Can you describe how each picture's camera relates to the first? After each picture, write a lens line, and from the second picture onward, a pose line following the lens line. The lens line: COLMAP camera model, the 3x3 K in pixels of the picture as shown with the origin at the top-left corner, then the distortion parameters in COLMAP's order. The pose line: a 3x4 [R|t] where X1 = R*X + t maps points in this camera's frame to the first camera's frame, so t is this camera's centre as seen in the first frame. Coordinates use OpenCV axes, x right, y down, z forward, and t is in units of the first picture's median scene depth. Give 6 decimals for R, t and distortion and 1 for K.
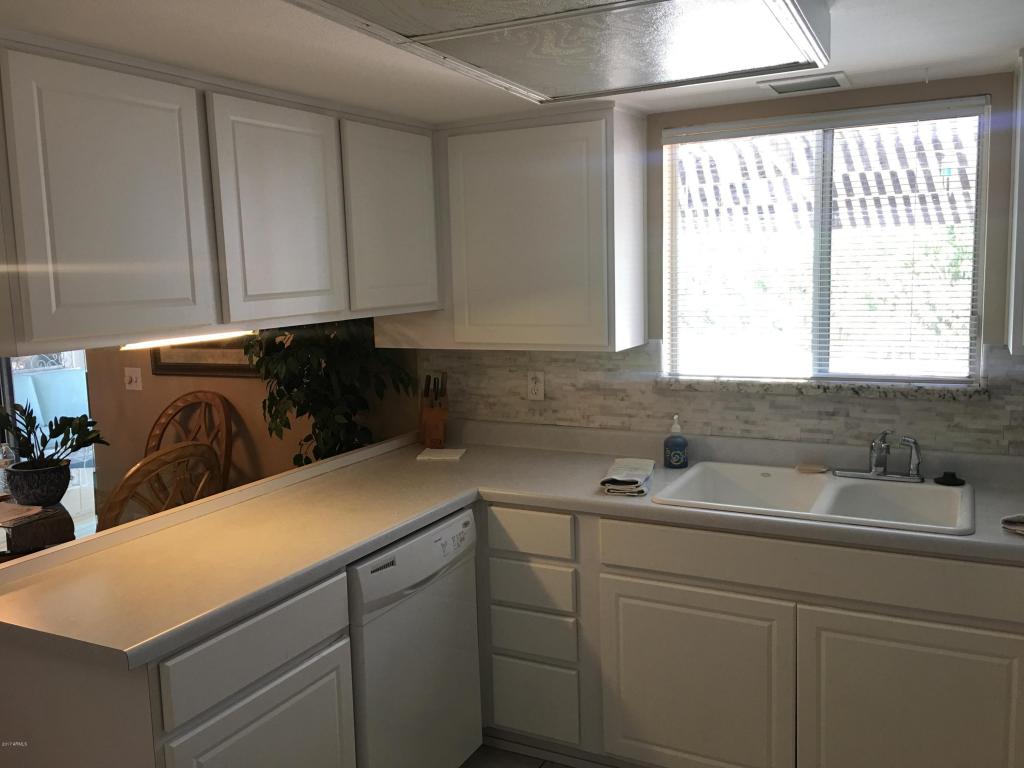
lens RADIAL K [[870.3, 0, 509.8], [0, 870.3, 383.1], [0, 0, 1]] dist [0.072007, -0.096193]
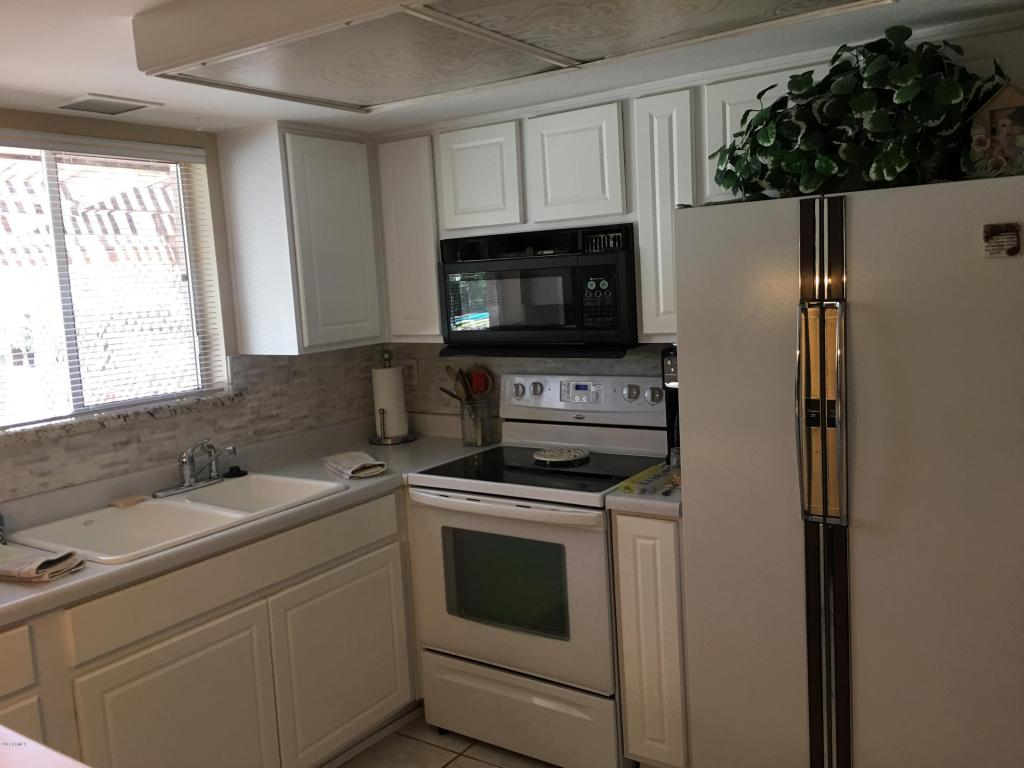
lens RADIAL K [[870.3, 0, 510.4], [0, 870.3, 383.5], [0, 0, 1]] dist [0.072007, -0.096193]
pose [[0.115384, -0.100234, 0.988251, -0.554949], [0.184104, 0.979816, 0.077884, -0.027514], [-0.976111, 0.172955, 0.131509, 0.441790]]
